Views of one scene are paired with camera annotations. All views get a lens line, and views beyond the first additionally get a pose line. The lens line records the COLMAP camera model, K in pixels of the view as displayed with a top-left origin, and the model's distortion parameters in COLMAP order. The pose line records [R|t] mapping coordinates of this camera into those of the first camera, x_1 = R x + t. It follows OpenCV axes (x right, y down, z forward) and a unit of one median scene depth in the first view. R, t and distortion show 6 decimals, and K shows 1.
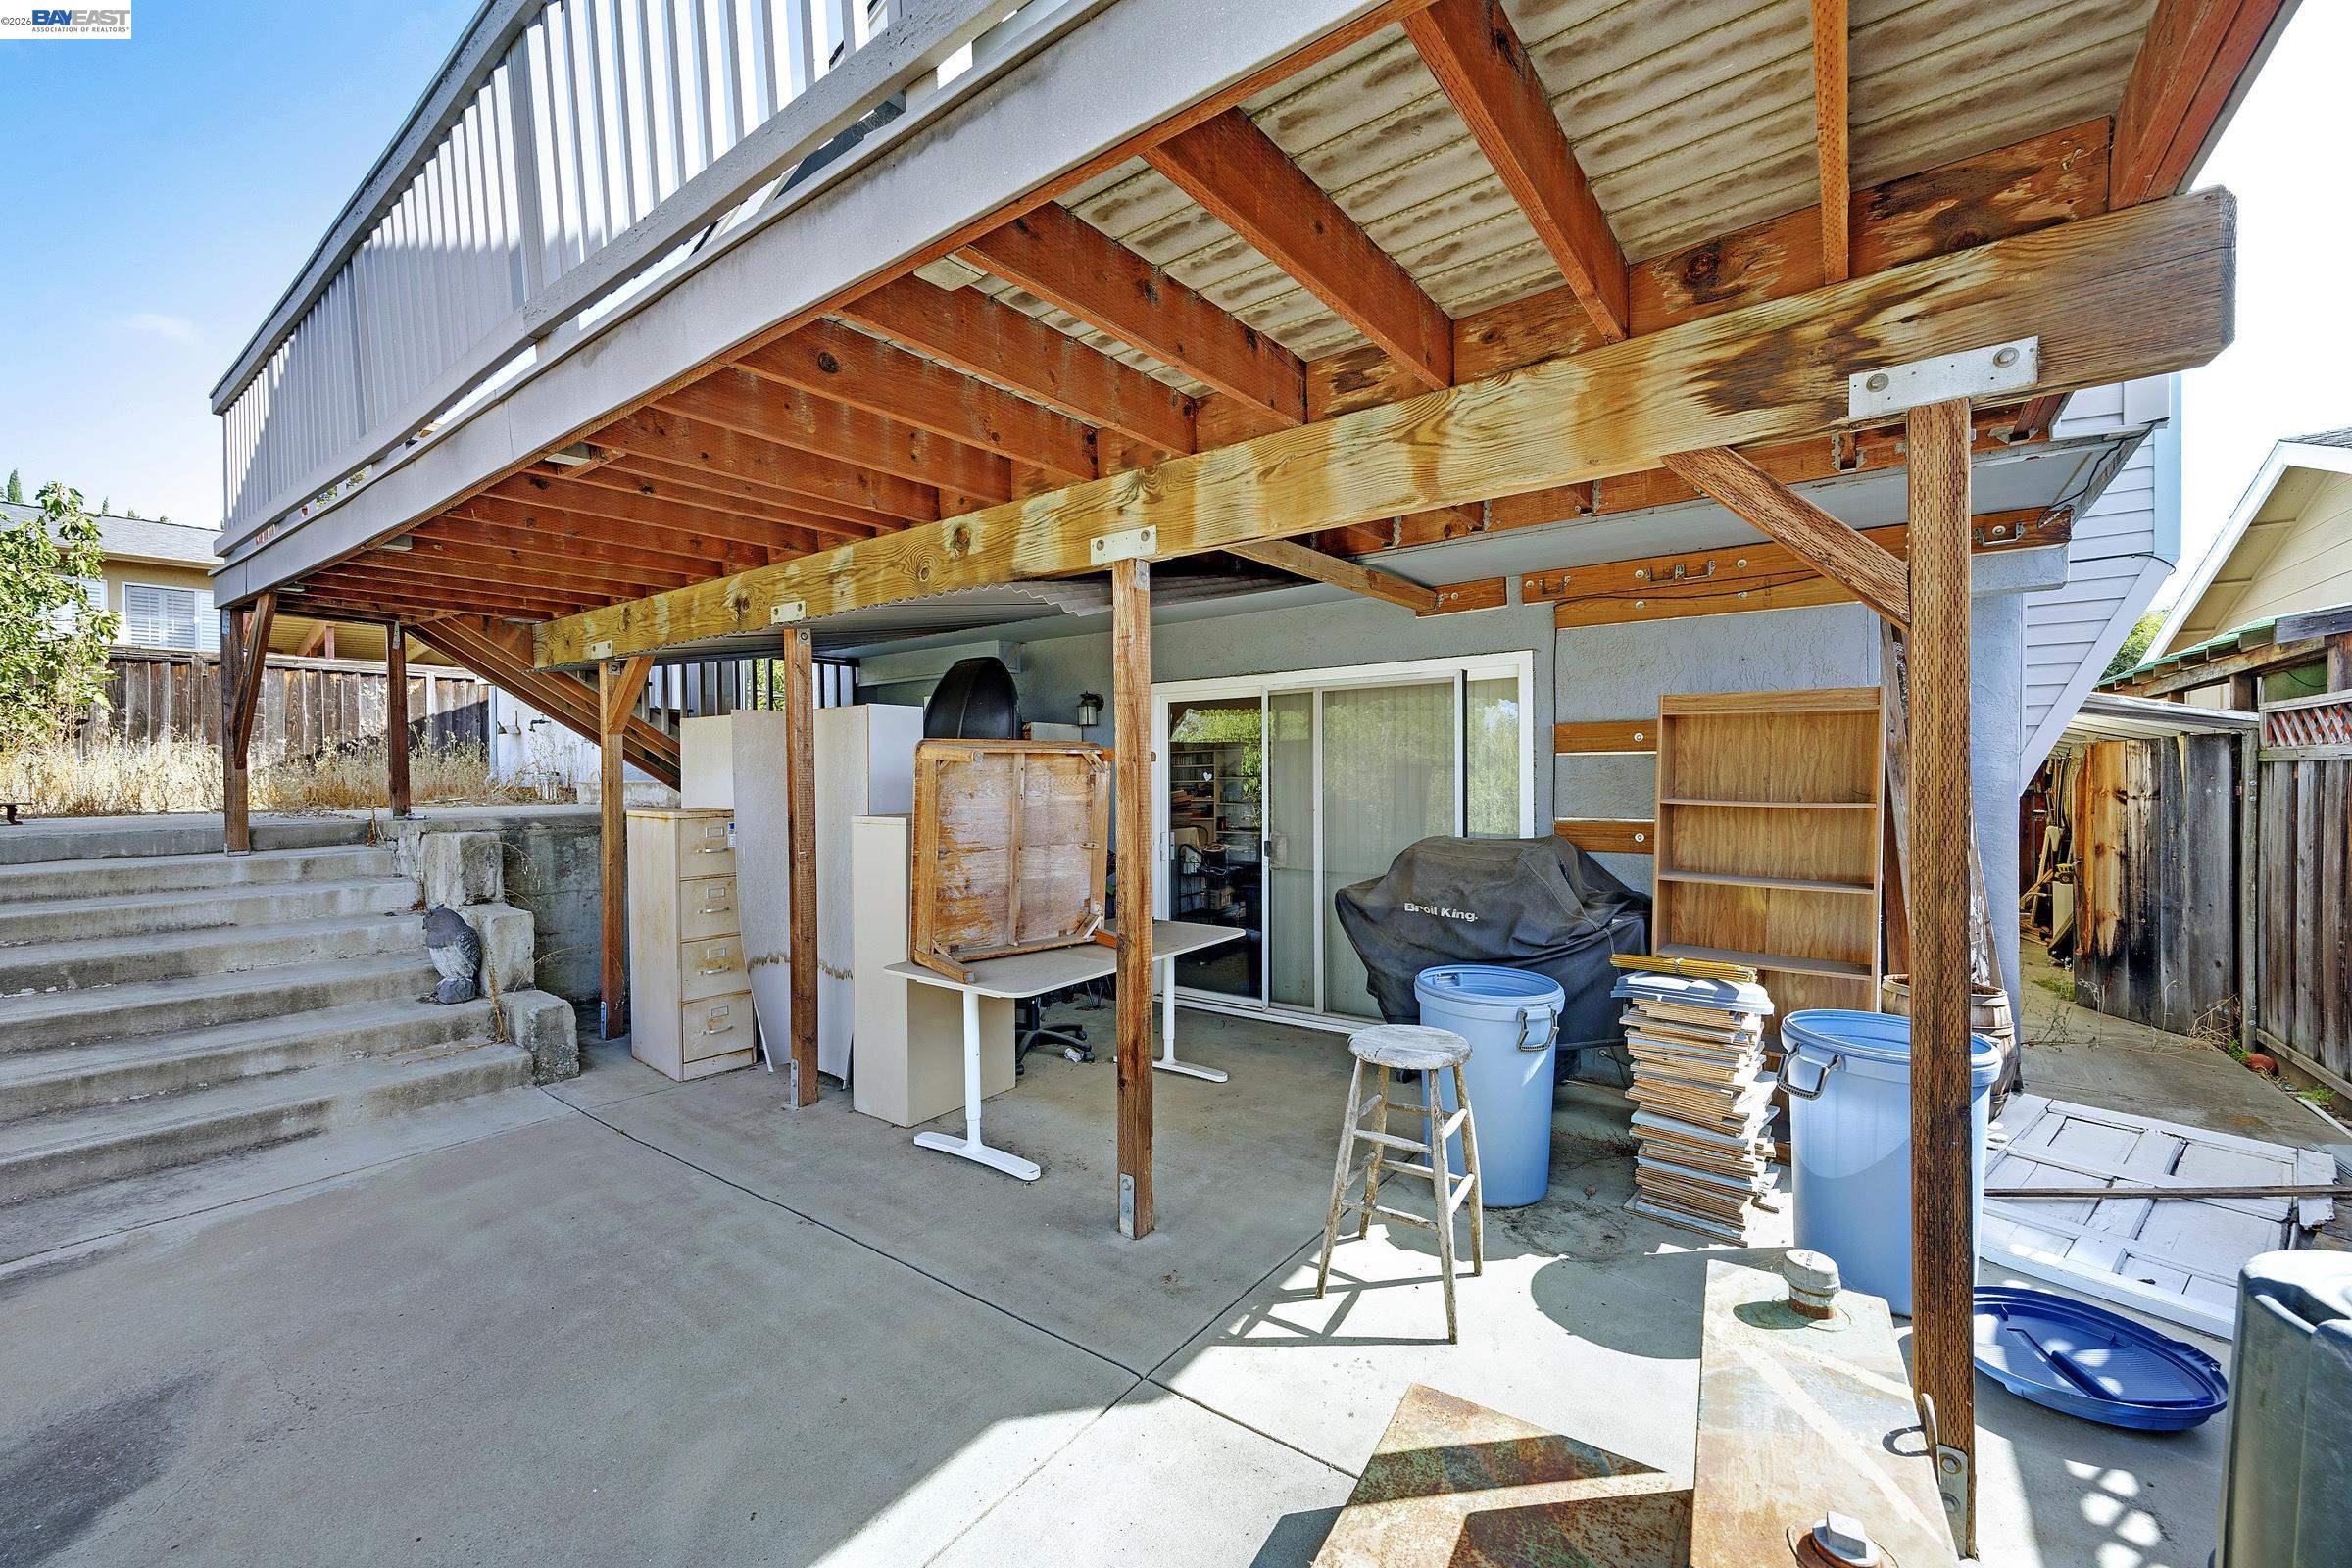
lens RADIAL K [[916.4, 0, 1189.6], [0, 916.4, 782.3], [0, 0, 1]] dist [0.016003, -0.000846]
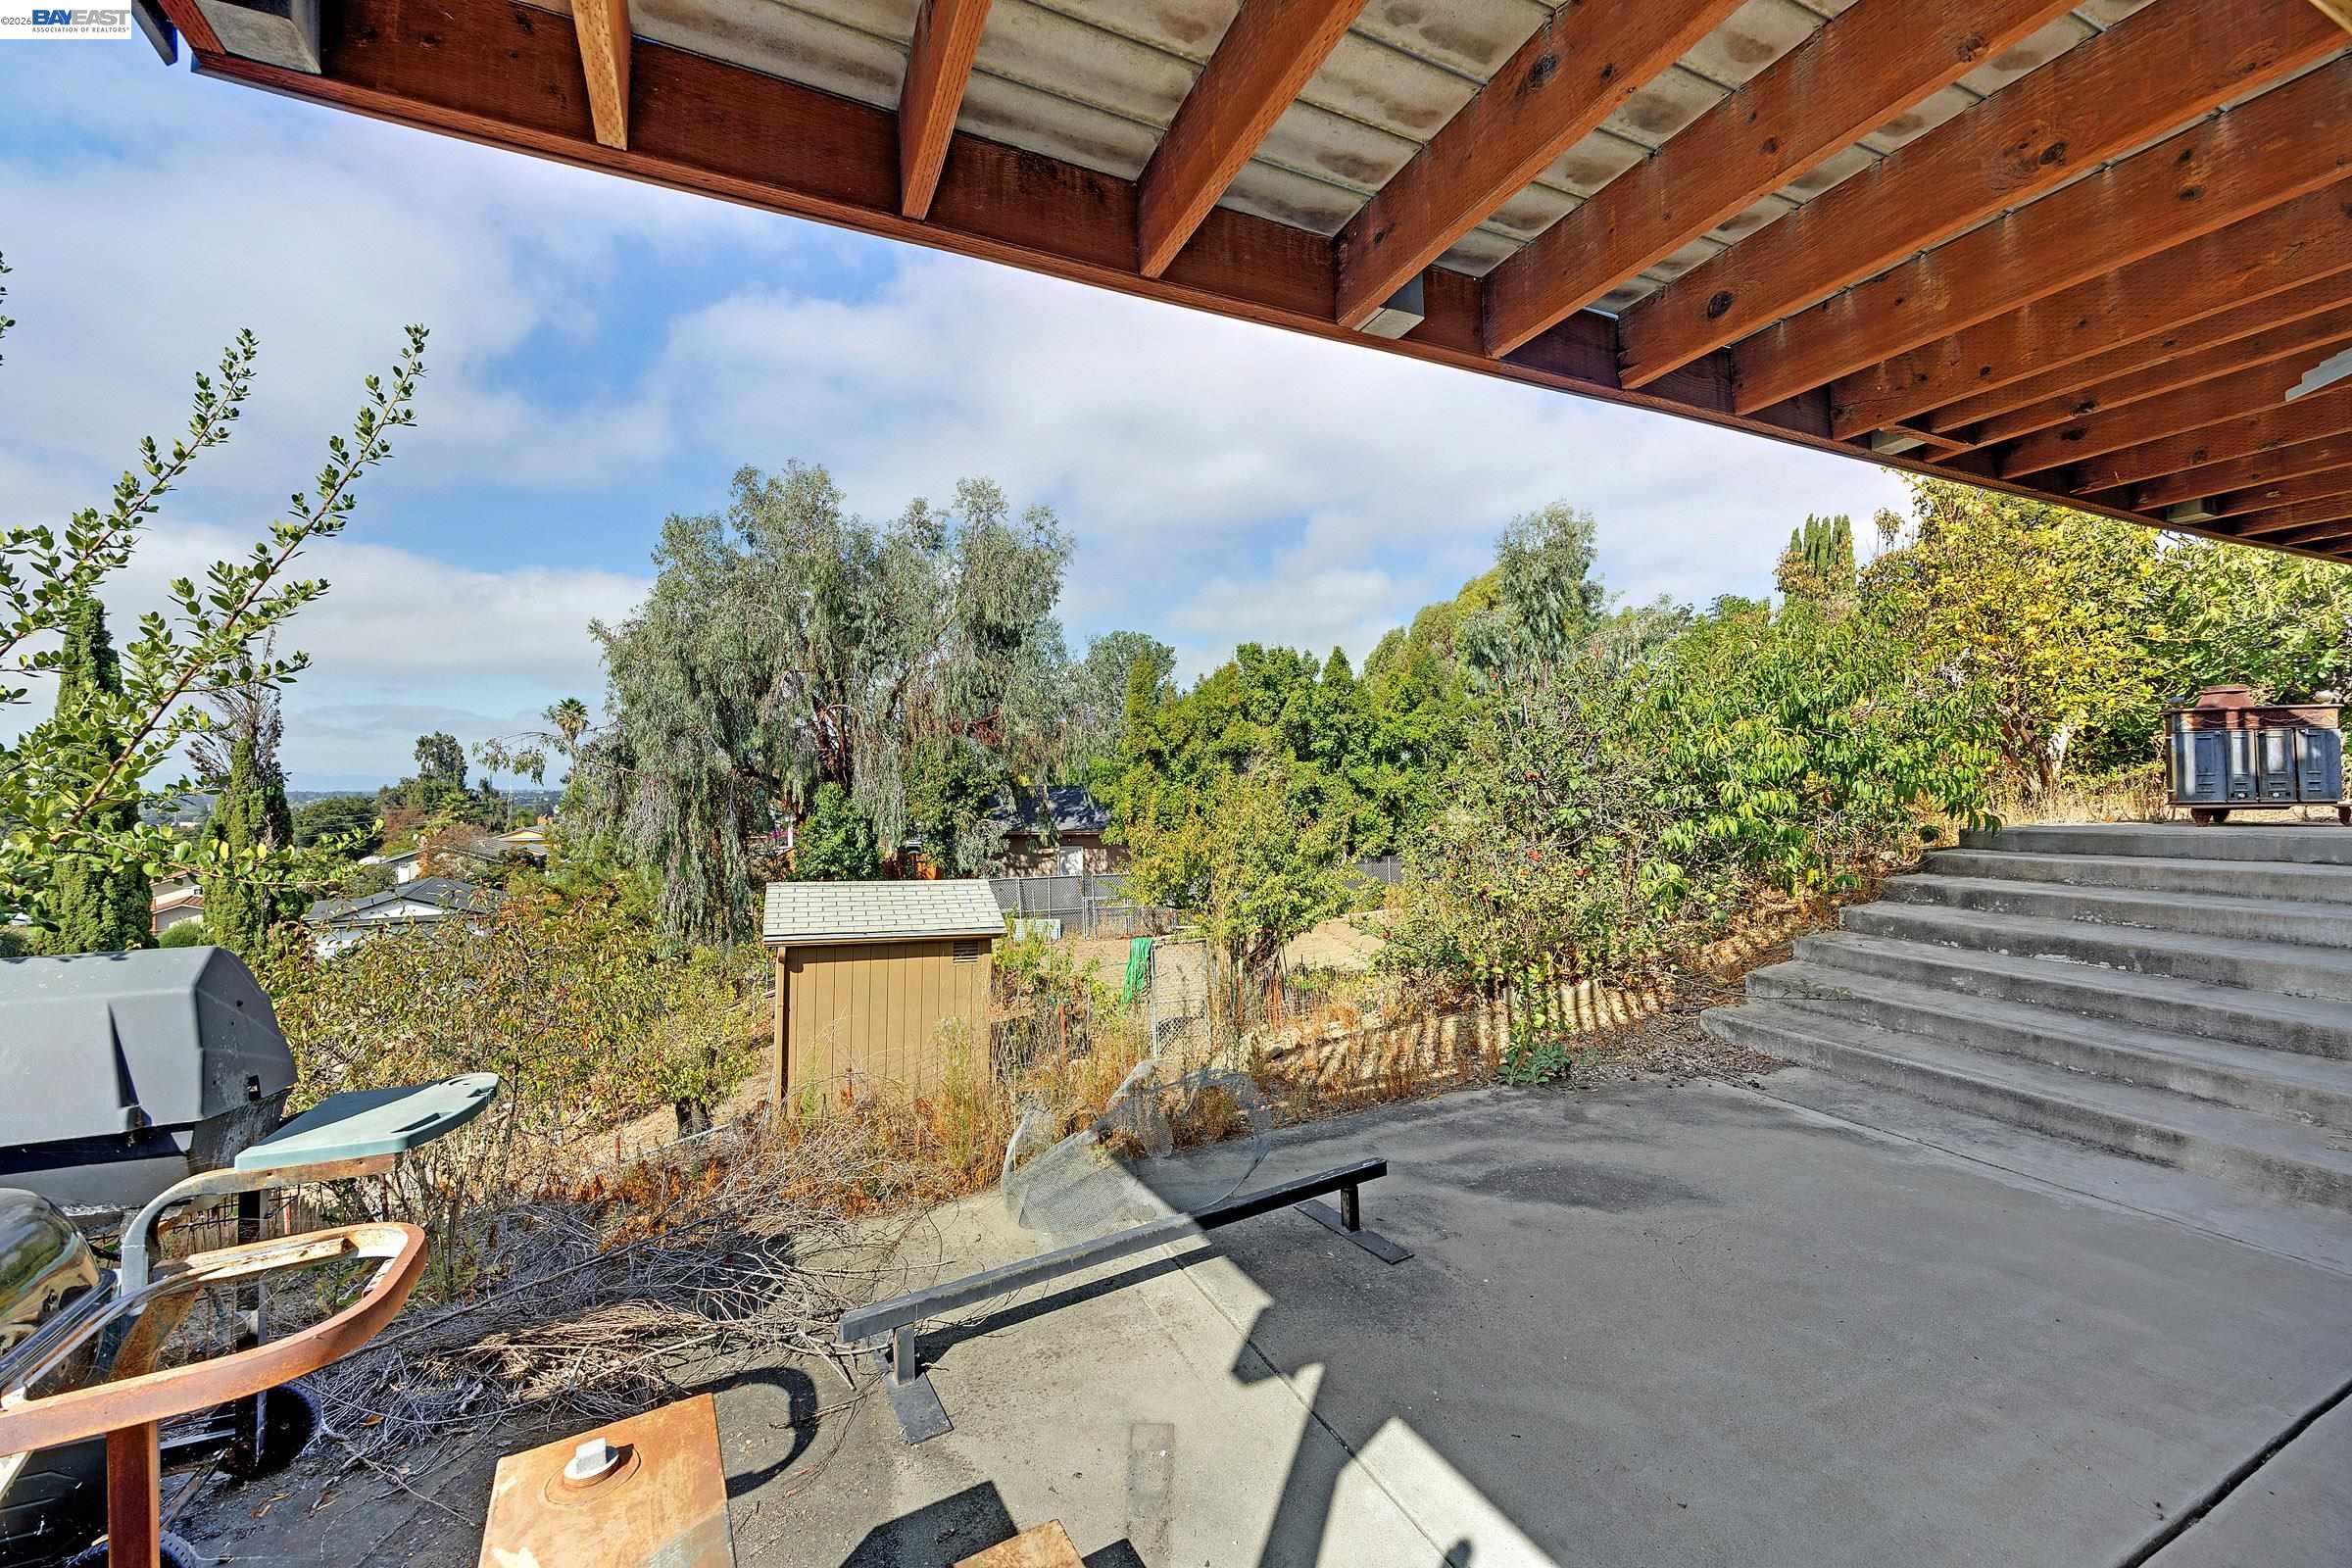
lens RADIAL K [[916.4, 0, 1169.1], [0, 916.4, 782.3], [0, 0, 1]] dist [0.016003, -0.000846]
pose [[-0.474905, 0.004526, -0.880025, 0.363414], [-0.000945, 0.999984, 0.005652, -0.010159], [0.880036, 0.003516, -0.474893, 0.576826]]
